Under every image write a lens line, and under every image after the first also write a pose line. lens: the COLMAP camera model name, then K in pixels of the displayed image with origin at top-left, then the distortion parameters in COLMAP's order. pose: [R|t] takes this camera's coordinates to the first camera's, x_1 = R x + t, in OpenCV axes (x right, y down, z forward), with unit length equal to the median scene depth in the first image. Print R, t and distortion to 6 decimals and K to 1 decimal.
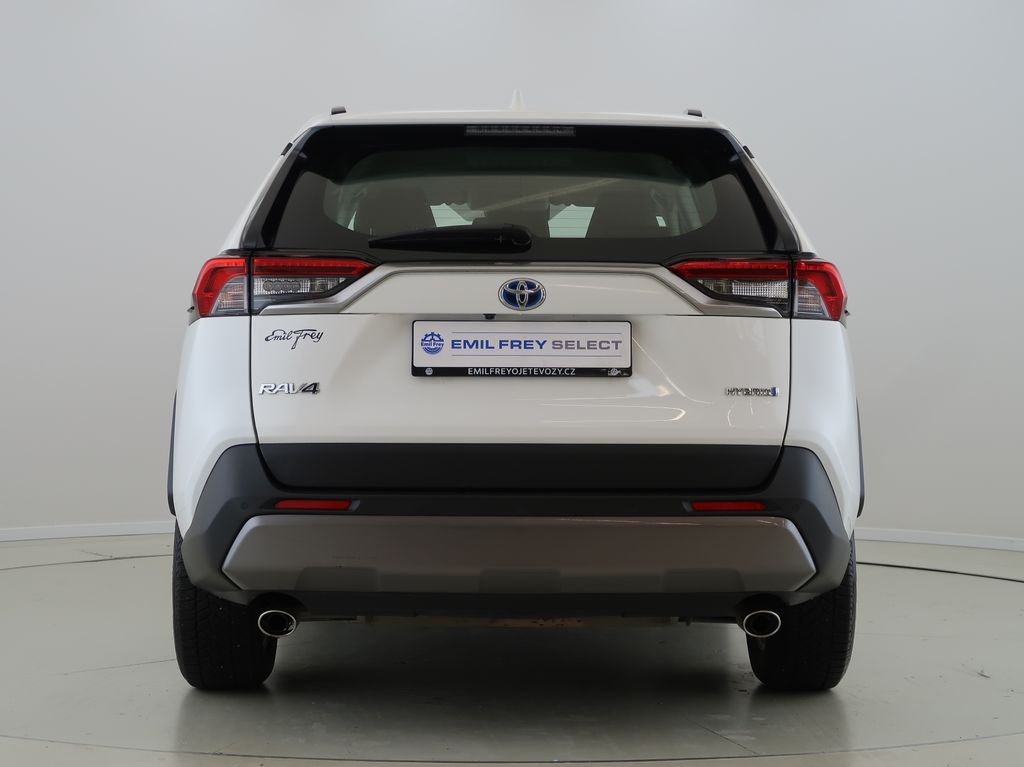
lens RADIAL K [[1882.5, 0, 512.0], [0, 1882.5, 383.5], [0, 0, 1]] dist [0.019124, -0.010915]
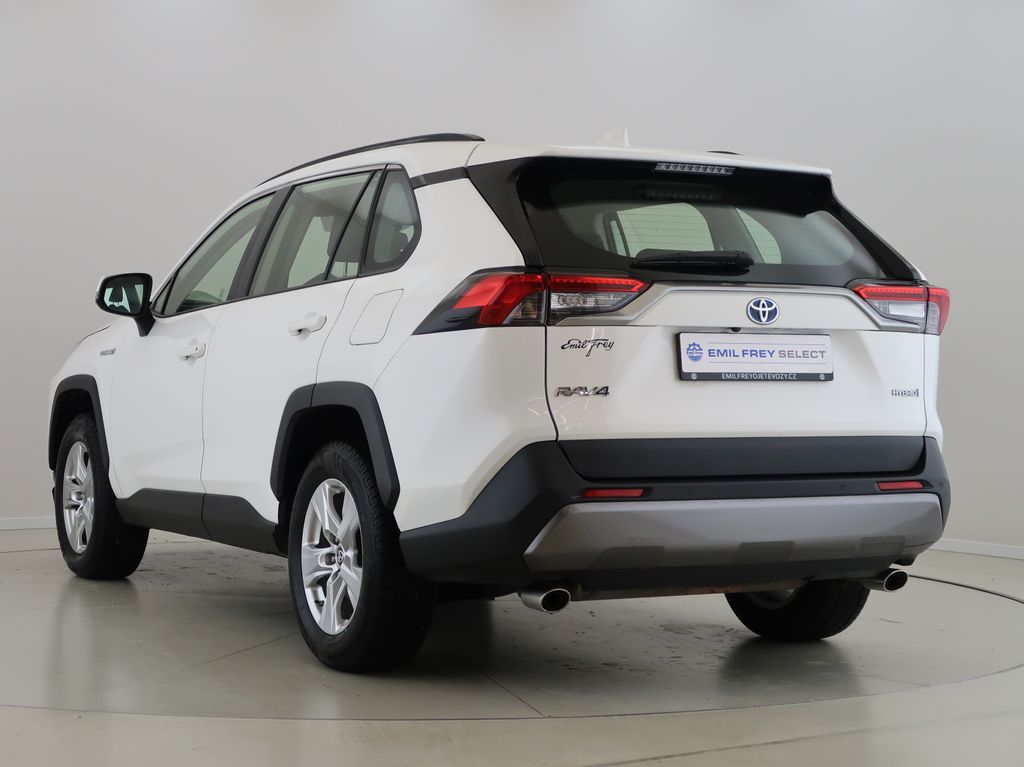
lens RADIAL K [[1882.5, 0, 512.0], [0, 1882.5, 383.5], [0, 0, 1]] dist [0.019124, -0.010915]
pose [[0.888695, -0.001356, 0.458496, -0.675254], [0.002007, 0.999998, -0.000933, -0.001066], [-0.458494, 0.001749, 0.888696, 0.018416]]
